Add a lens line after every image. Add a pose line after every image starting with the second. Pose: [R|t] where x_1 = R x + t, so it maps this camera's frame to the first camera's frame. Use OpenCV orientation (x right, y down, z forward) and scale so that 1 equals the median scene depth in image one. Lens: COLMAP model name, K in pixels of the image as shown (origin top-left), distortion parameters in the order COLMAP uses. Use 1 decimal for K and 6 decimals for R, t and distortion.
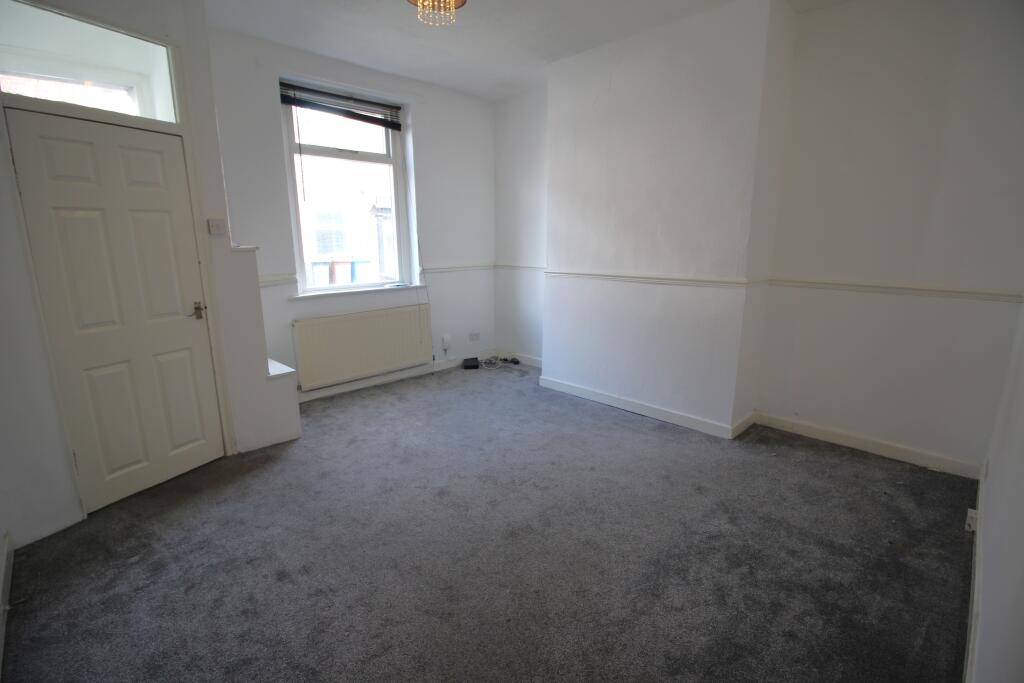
lens RADIAL K [[474.6, 0, 509.4], [0, 474.6, 338.1], [0, 0, 1]] dist [-0.036167, -0.001986]
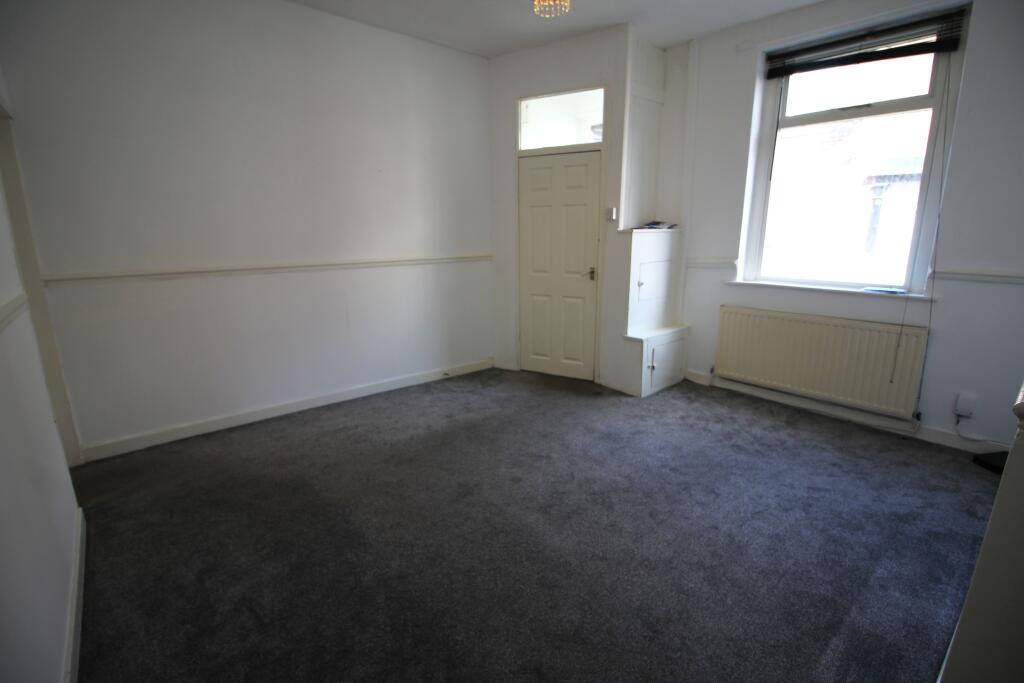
lens RADIAL K [[474.6, 0, 510.9], [0, 474.6, 341.6], [0, 0, 1]] dist [-0.036167, -0.001986]
pose [[-0.101894, 0.231258, -0.967542, 0.582531], [-0.194878, 0.949119, 0.247378, -0.123917], [0.975521, 0.213758, -0.051642, 0.632014]]
